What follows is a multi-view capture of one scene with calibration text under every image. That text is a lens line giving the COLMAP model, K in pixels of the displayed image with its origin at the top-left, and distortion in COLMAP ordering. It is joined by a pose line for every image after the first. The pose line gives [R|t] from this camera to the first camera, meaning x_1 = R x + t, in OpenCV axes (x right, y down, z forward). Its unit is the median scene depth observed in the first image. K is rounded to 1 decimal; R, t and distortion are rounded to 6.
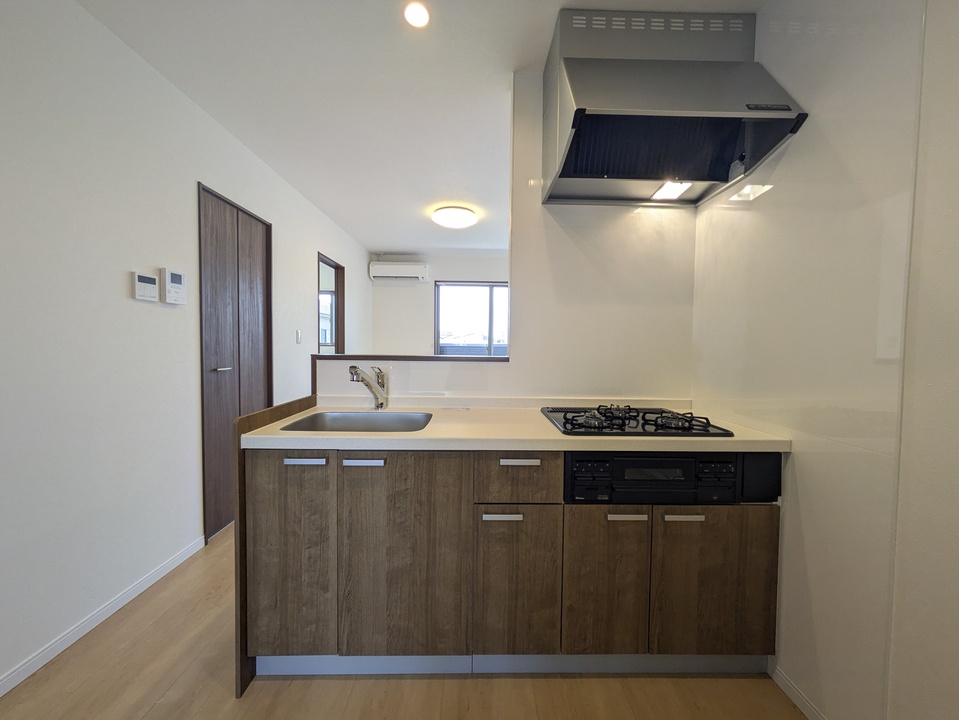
lens RADIAL K [[382.7, 0, 476.6], [0, 382.7, 361.2], [0, 0, 1]] dist [0.002596, 0.000716]
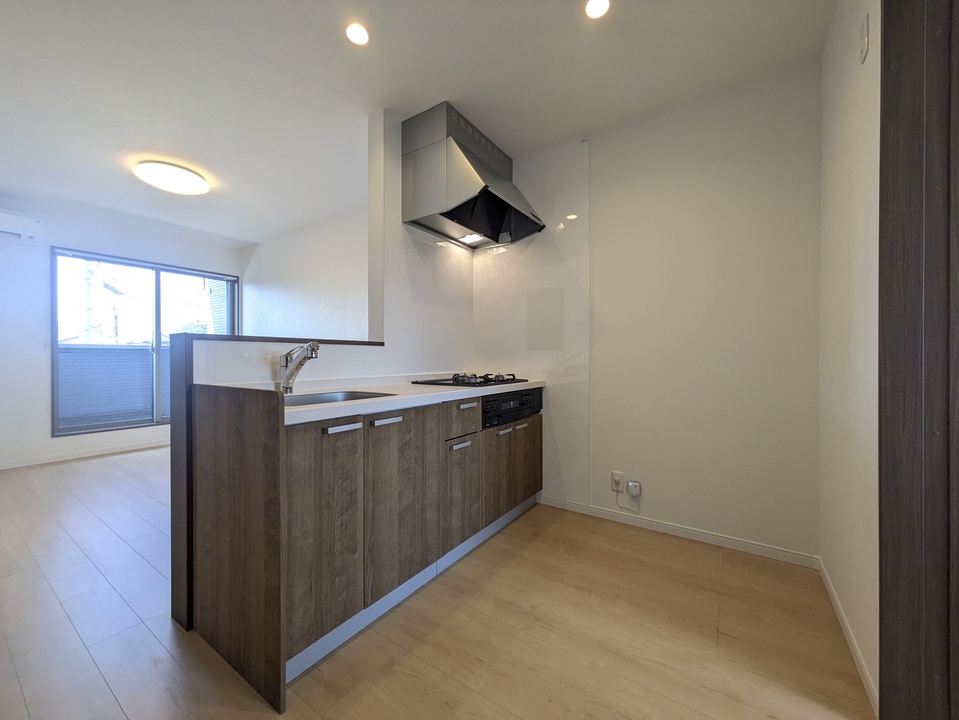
lens RADIAL K [[382.7, 0, 476.4], [0, 382.7, 359.3], [0, 0, 1]] dist [0.002596, 0.000716]
pose [[0.578268, -0.014623, 0.815716, -1.048117], [0.039361, 0.999175, -0.009992, 0.098028], [-0.814897, 0.037886, 0.578366, 0.106549]]
